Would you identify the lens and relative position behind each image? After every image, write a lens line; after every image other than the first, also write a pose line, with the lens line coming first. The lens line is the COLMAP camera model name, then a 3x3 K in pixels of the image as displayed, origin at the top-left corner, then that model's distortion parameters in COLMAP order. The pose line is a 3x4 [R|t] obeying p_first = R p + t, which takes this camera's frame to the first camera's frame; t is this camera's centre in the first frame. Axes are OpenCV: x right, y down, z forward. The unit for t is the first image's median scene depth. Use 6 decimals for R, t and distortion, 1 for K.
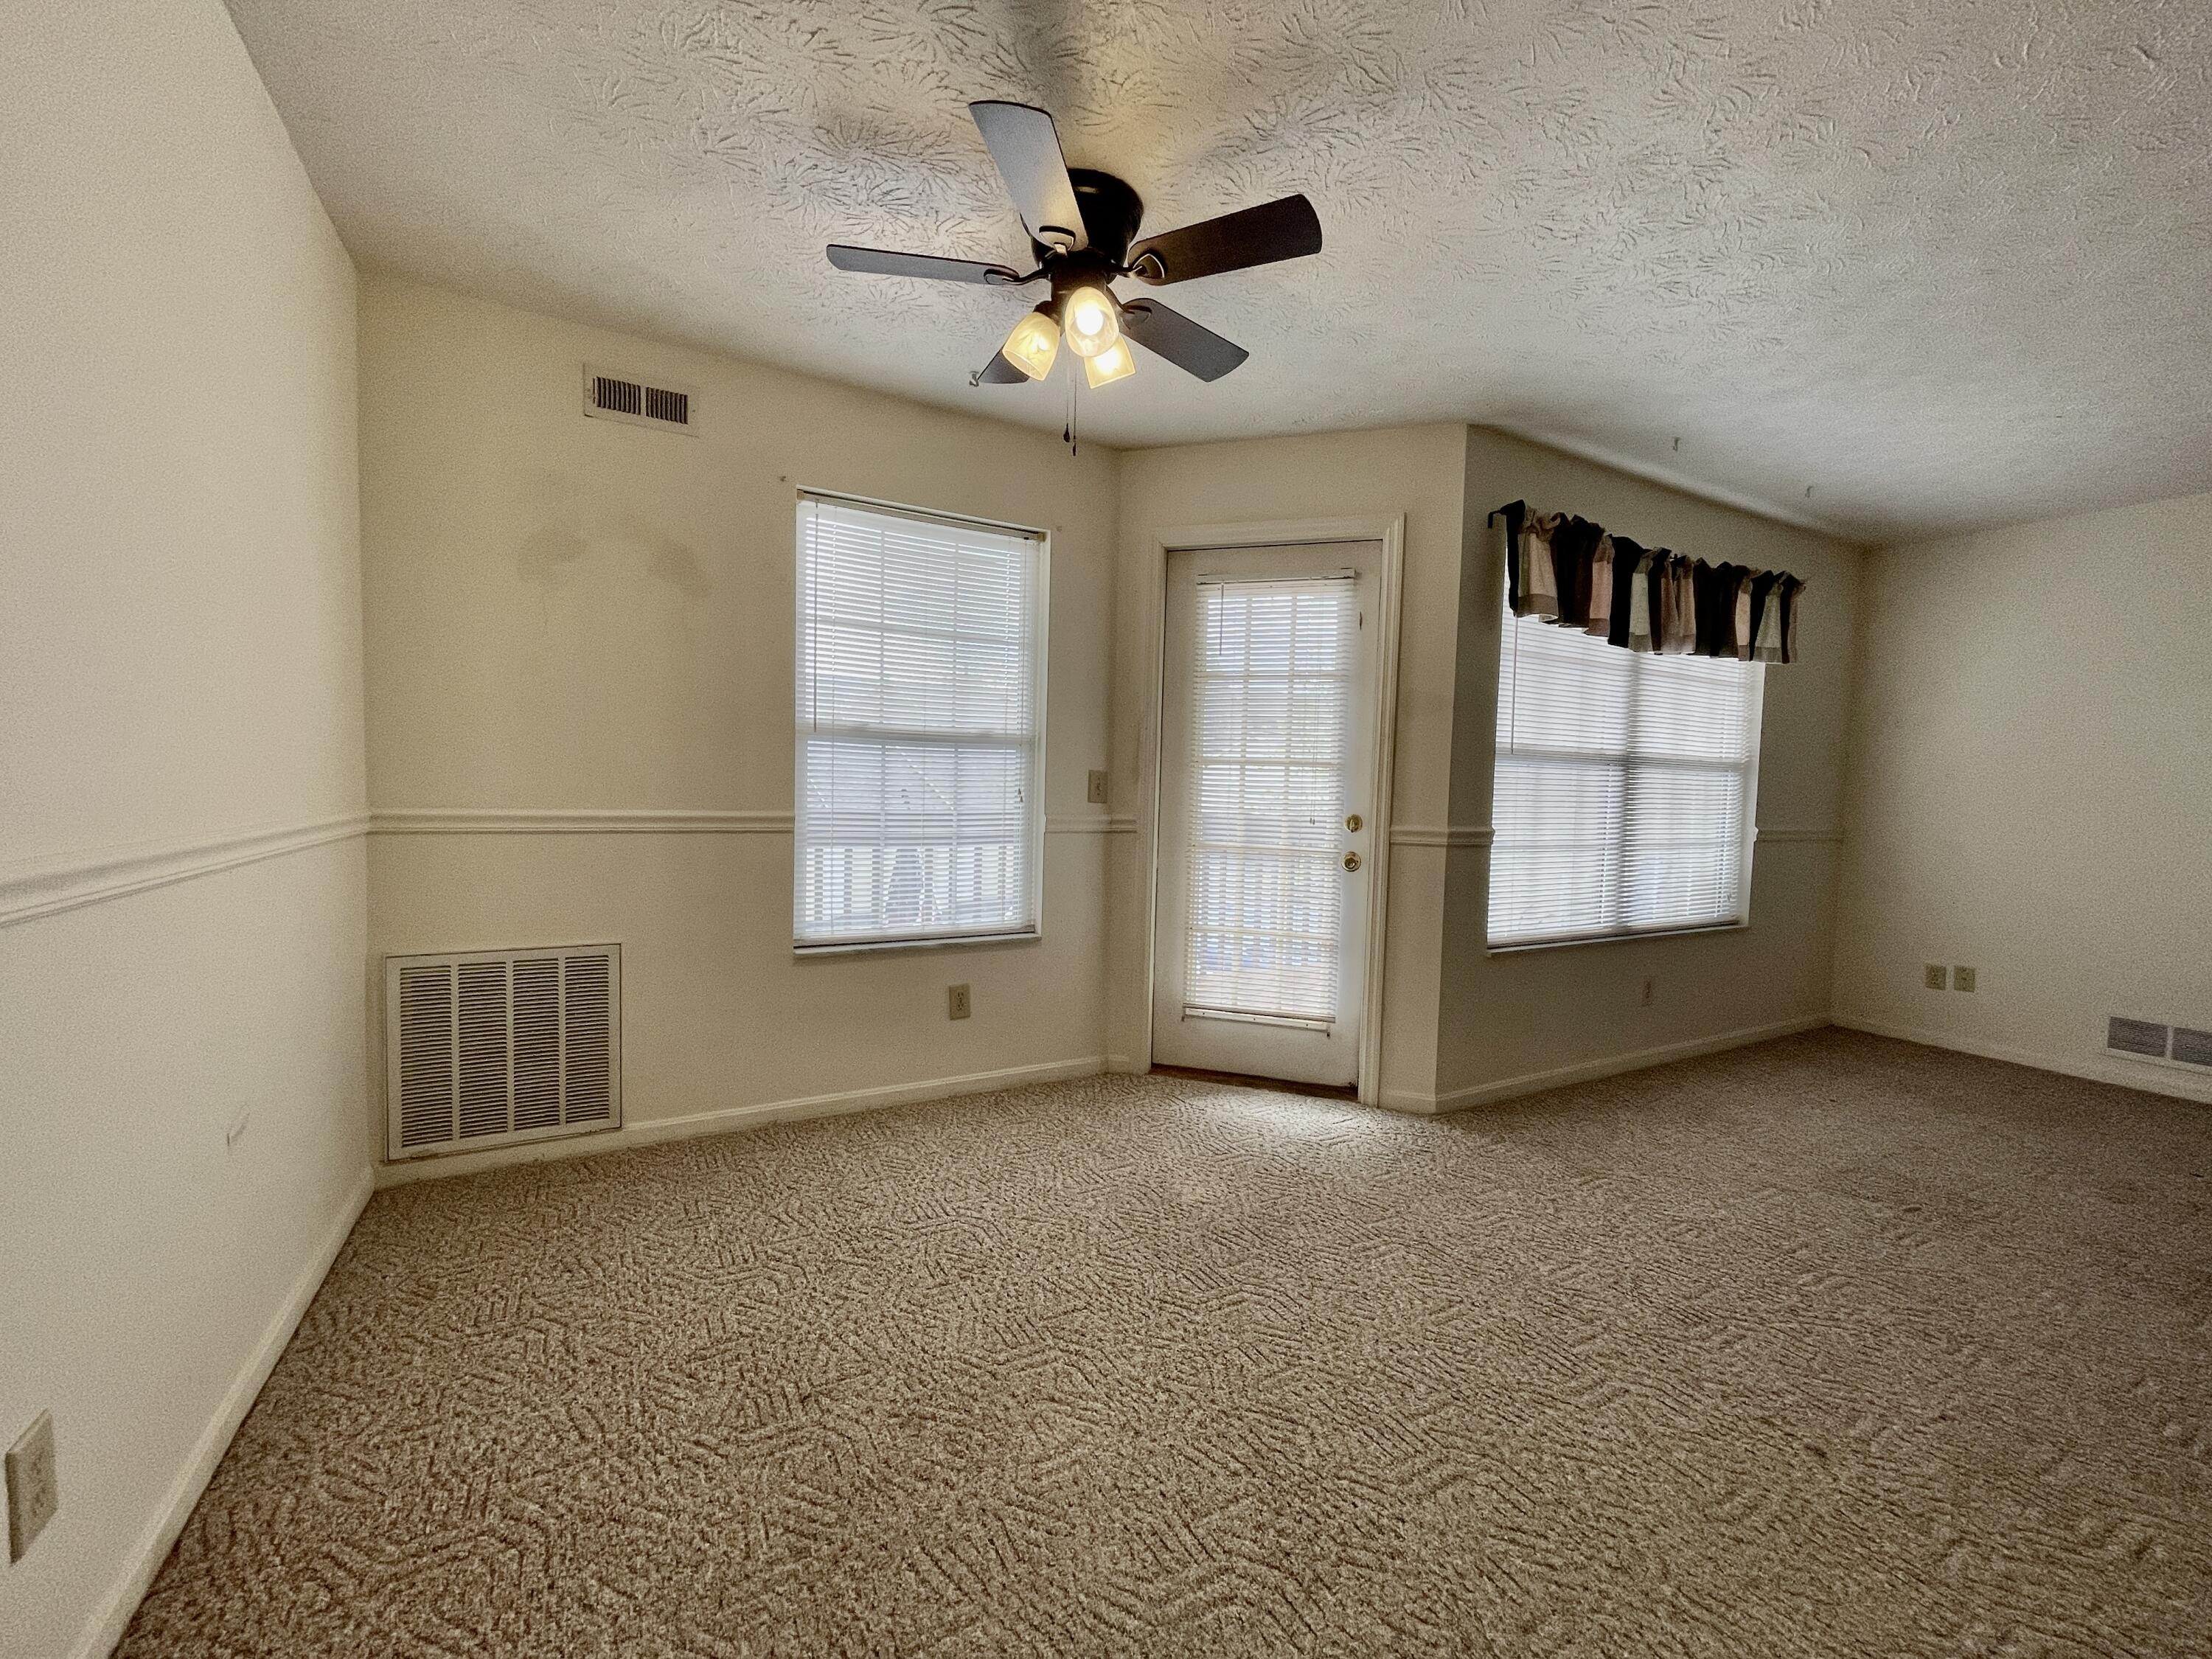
lens RADIAL K [[896.3, 0, 1106.0], [0, 896.3, 829.5], [0, 0, 1]] dist [-0.001591, -0.000399]
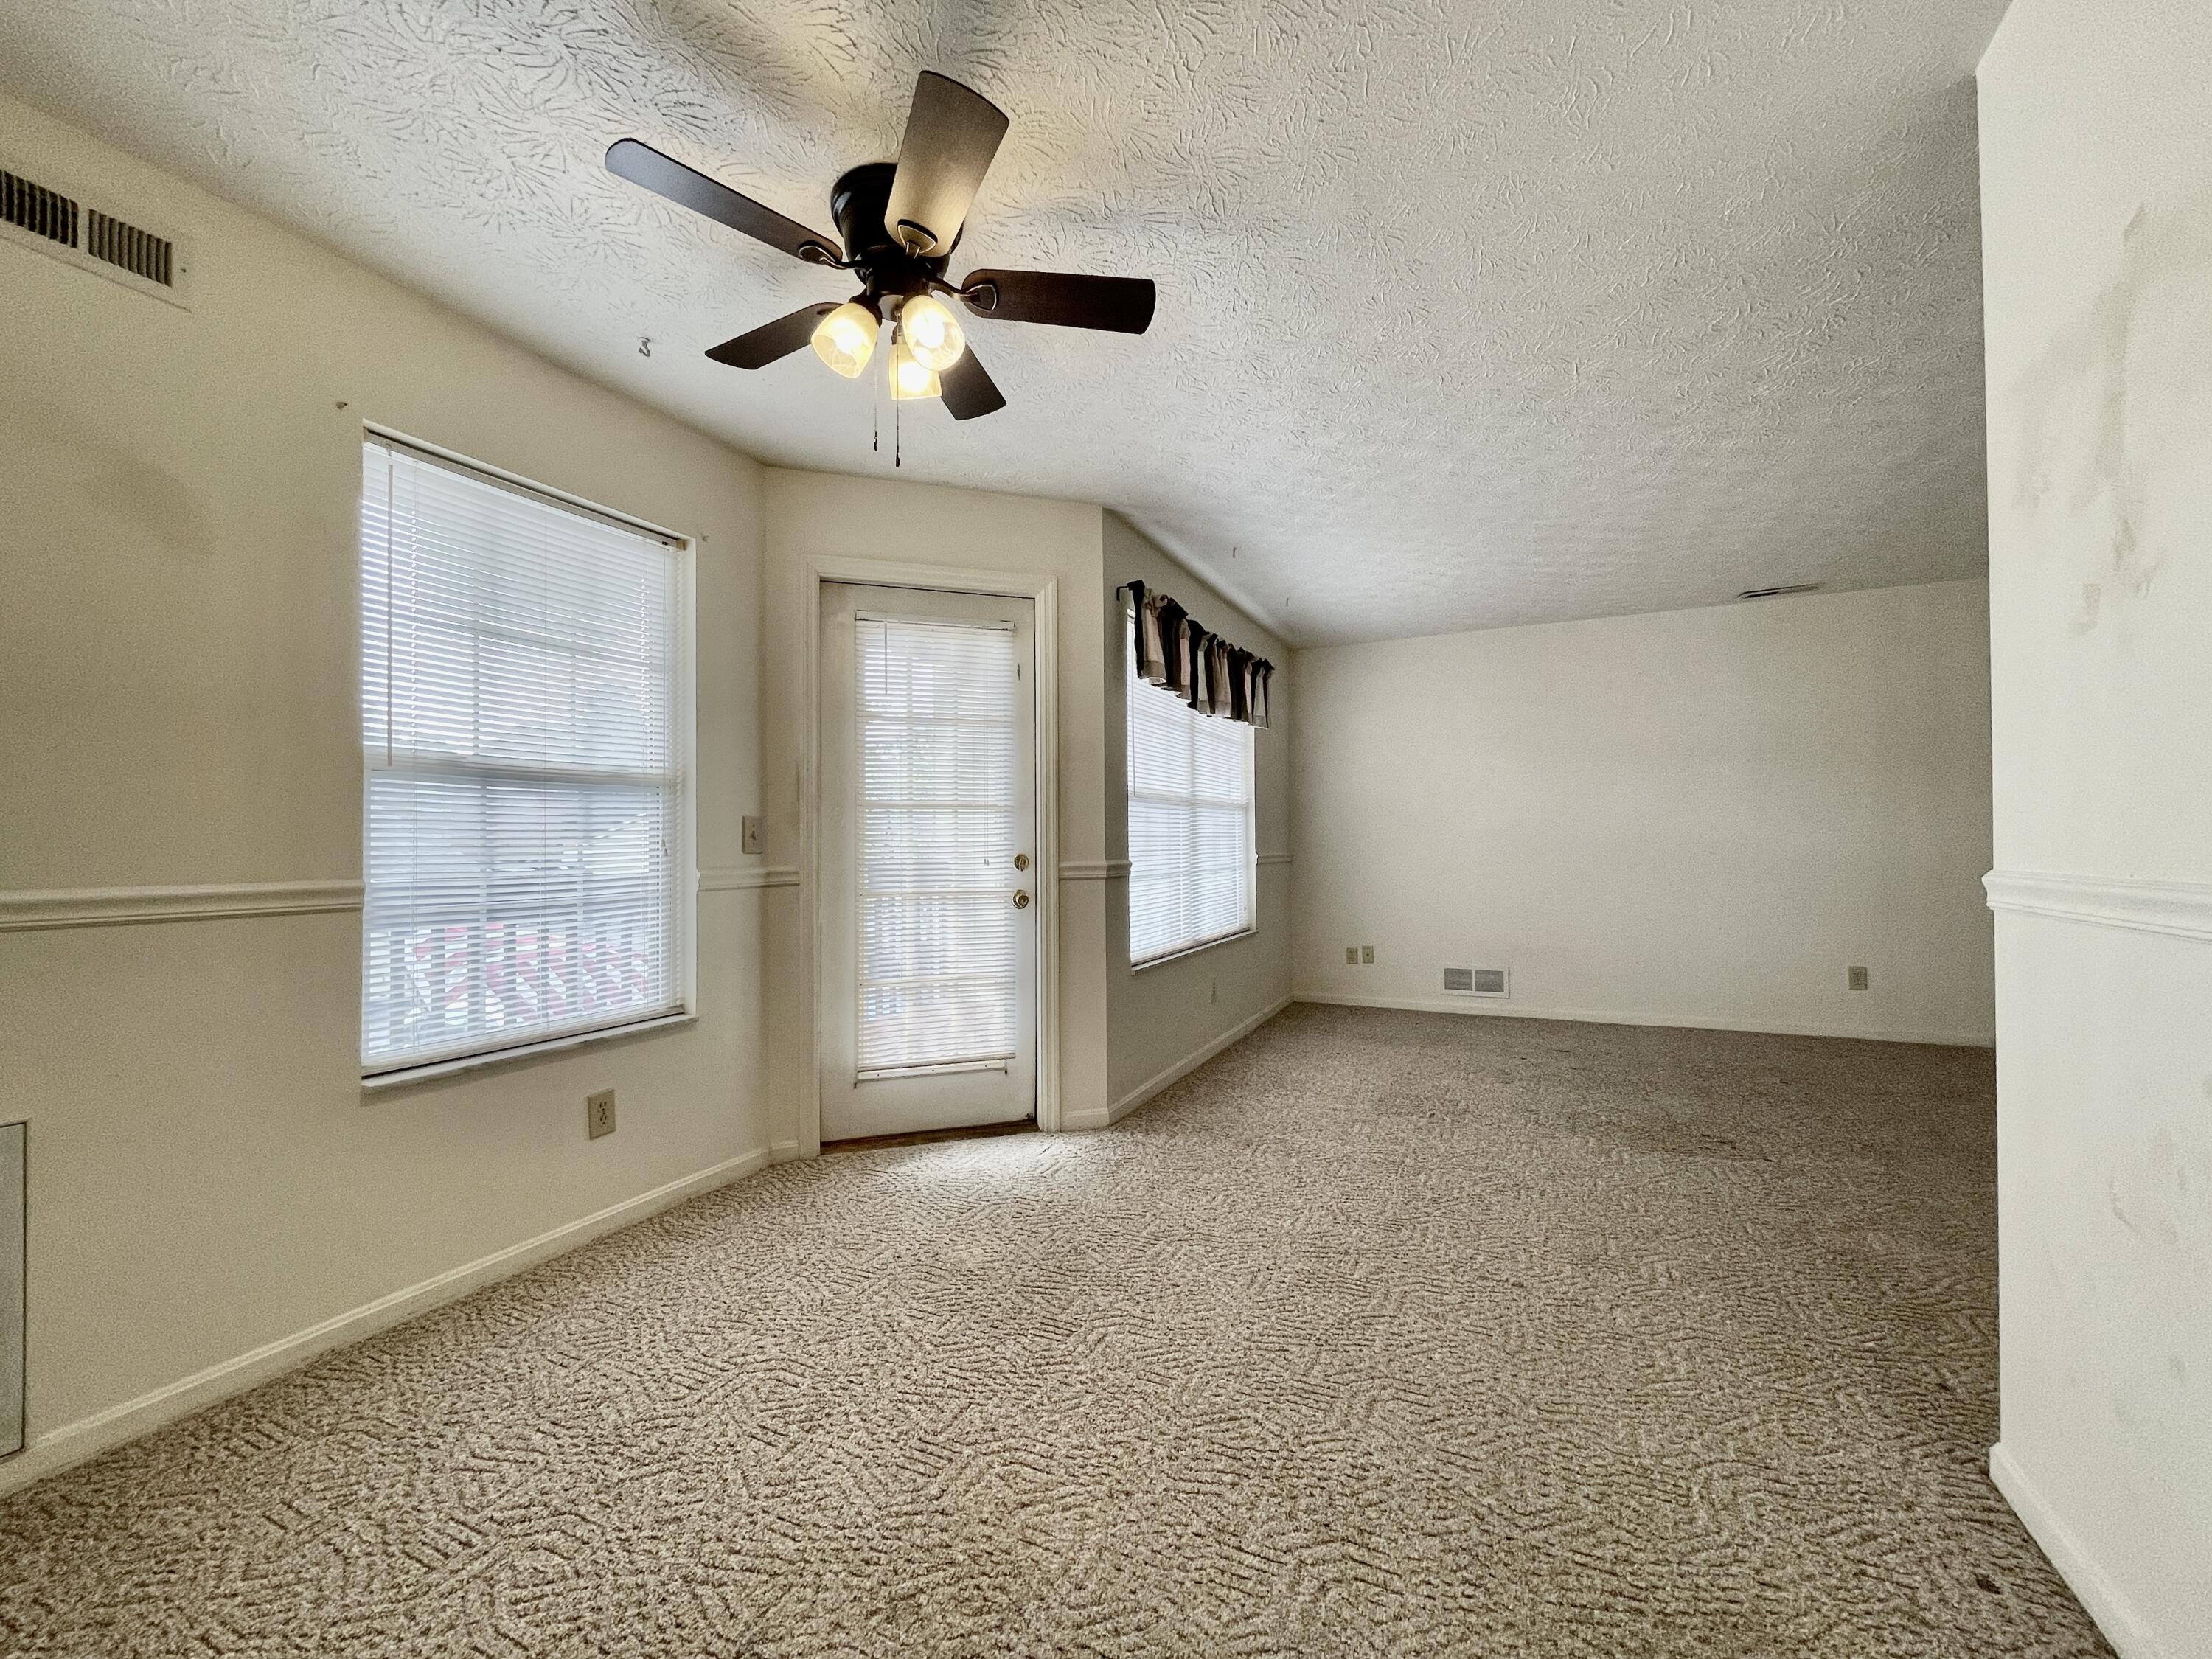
lens RADIAL K [[894.8, 0, 1106.0], [0, 894.8, 829.5], [0, 0, 1]] dist [0.001327, -0.000050]
pose [[0.814354, -0.025085, 0.579826, -0.251365], [0.060723, 0.997265, -0.042140, 0.004814], [-0.577183, 0.069526, 0.813650, 0.093383]]
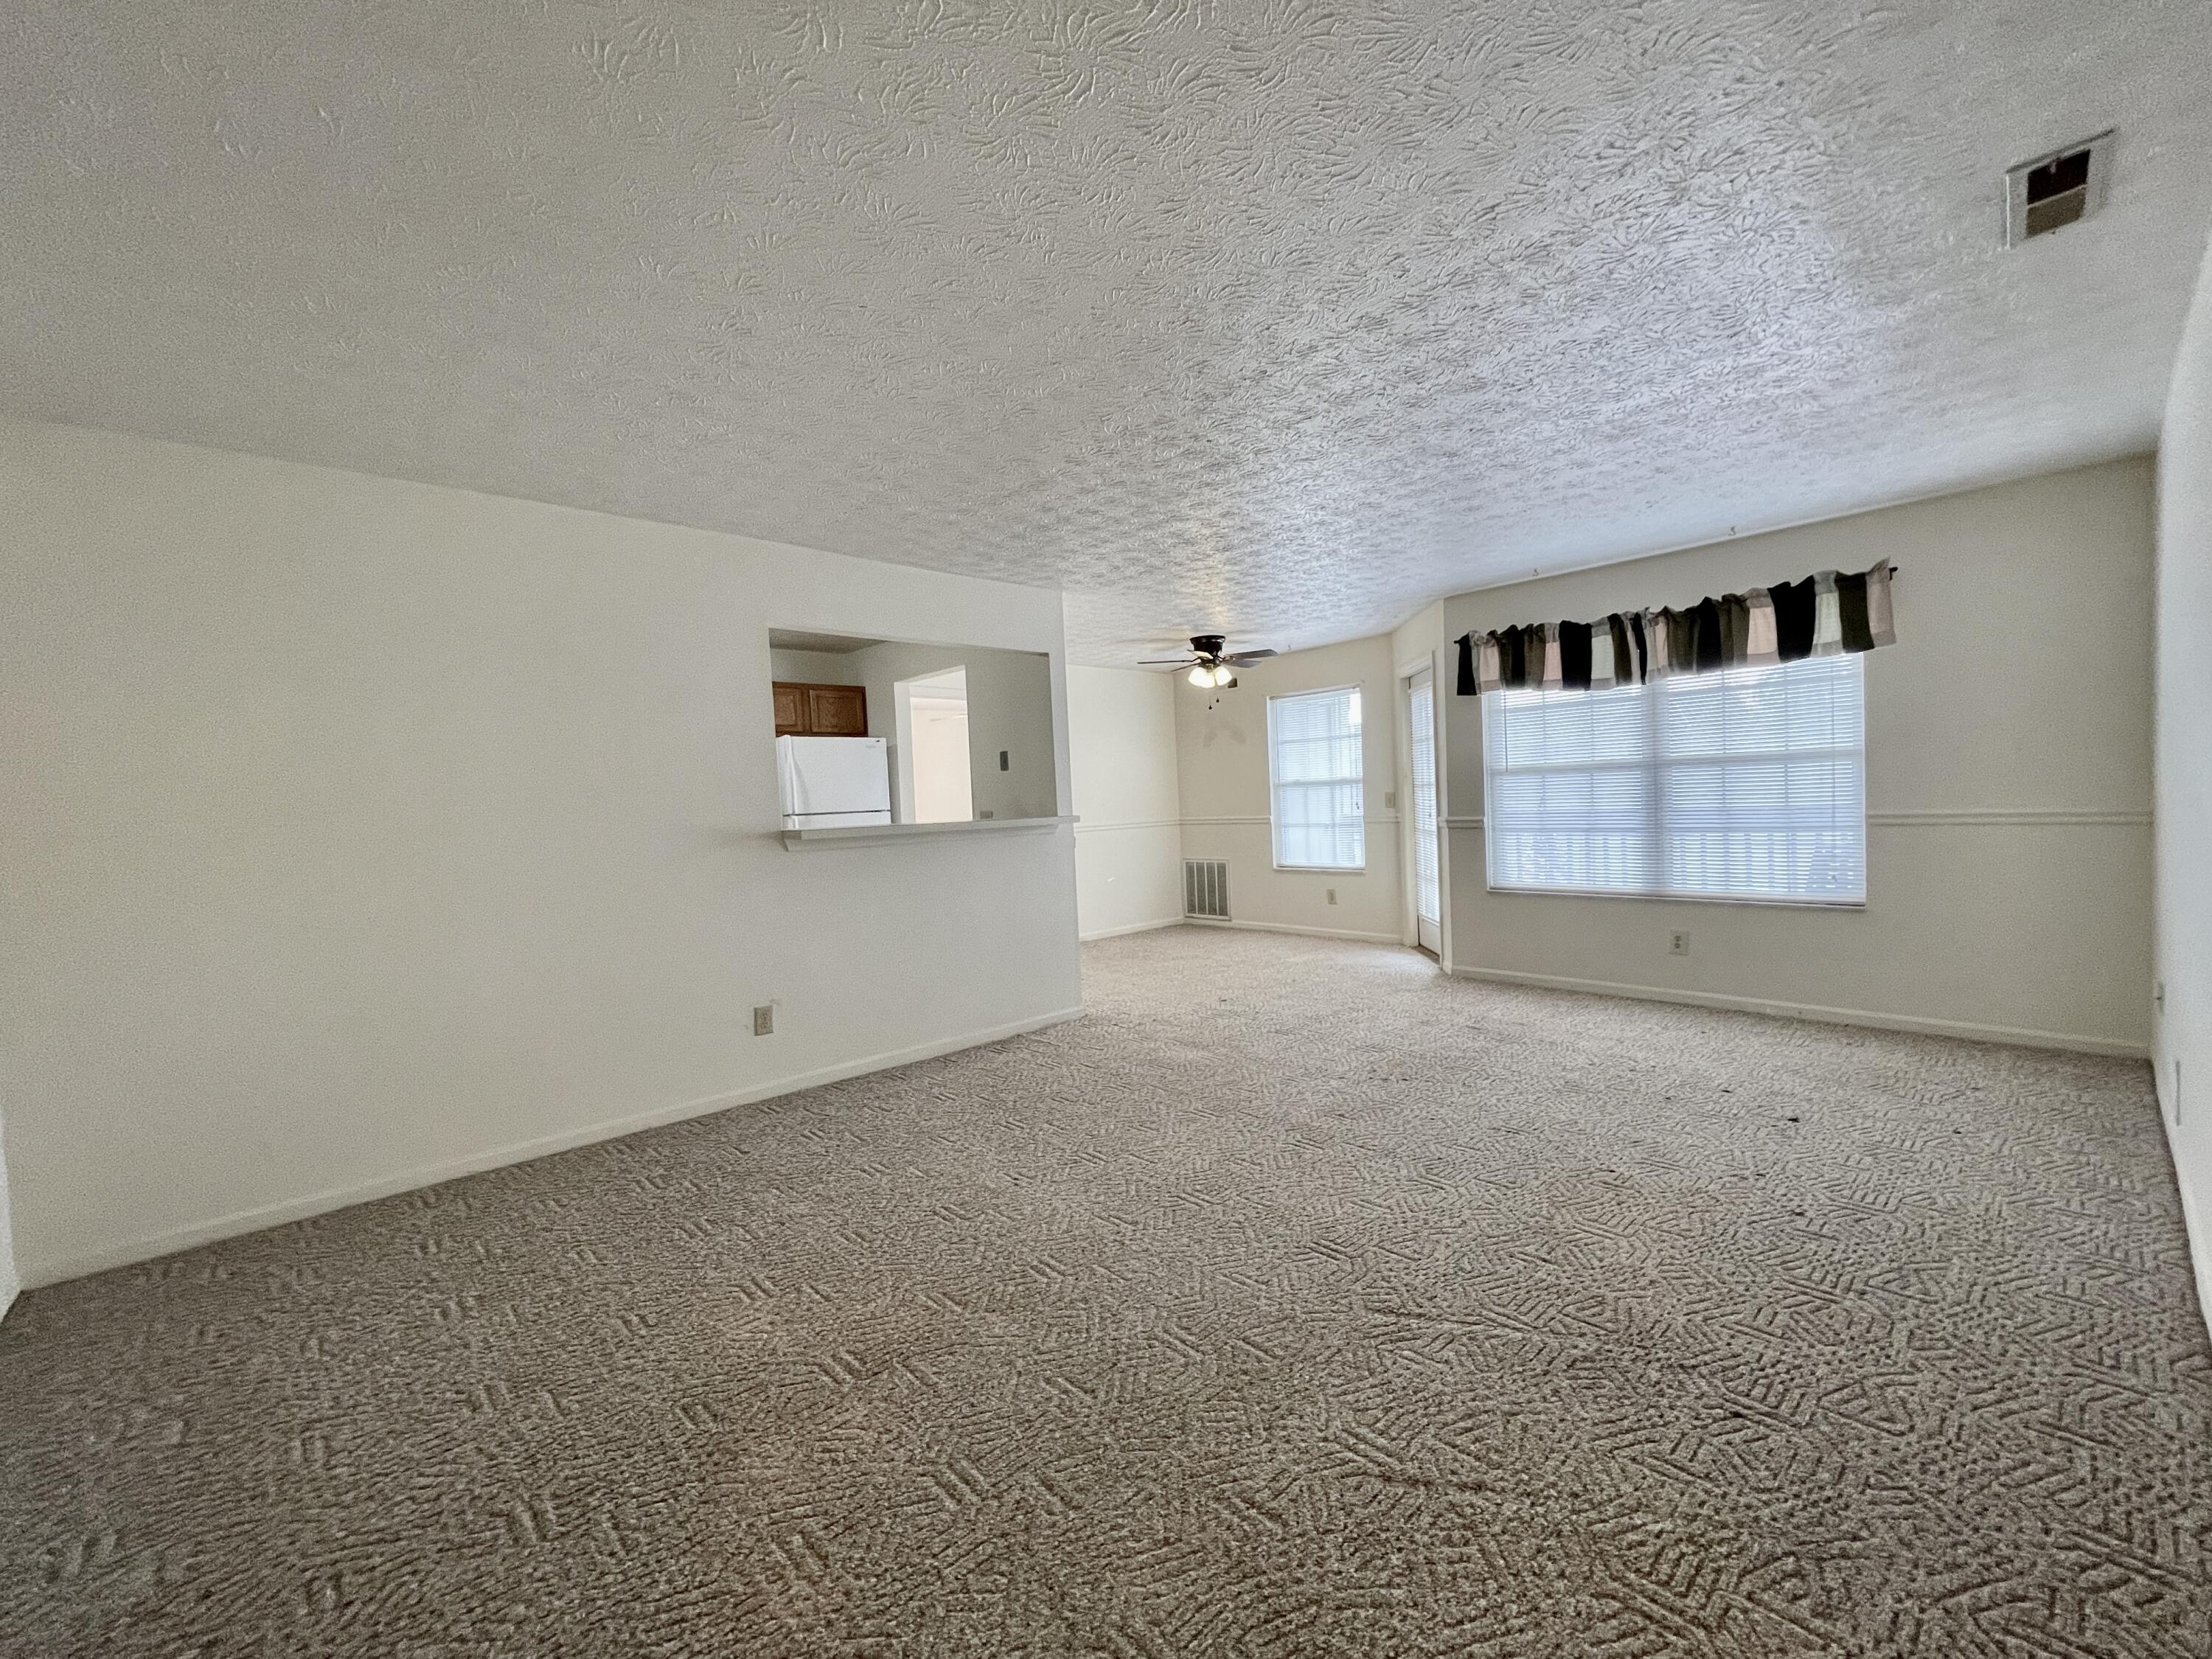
lens RADIAL K [[896.3, 0, 1106.0], [0, 896.3, 829.5], [0, 0, 1]] dist [-0.001591, -0.000399]
pose [[0.236674, -0.004572, -0.971578, 1.922574], [-0.000971, 0.999987, -0.004942, 0.031478], [0.971589, 0.002113, 0.236667, -0.101376]]
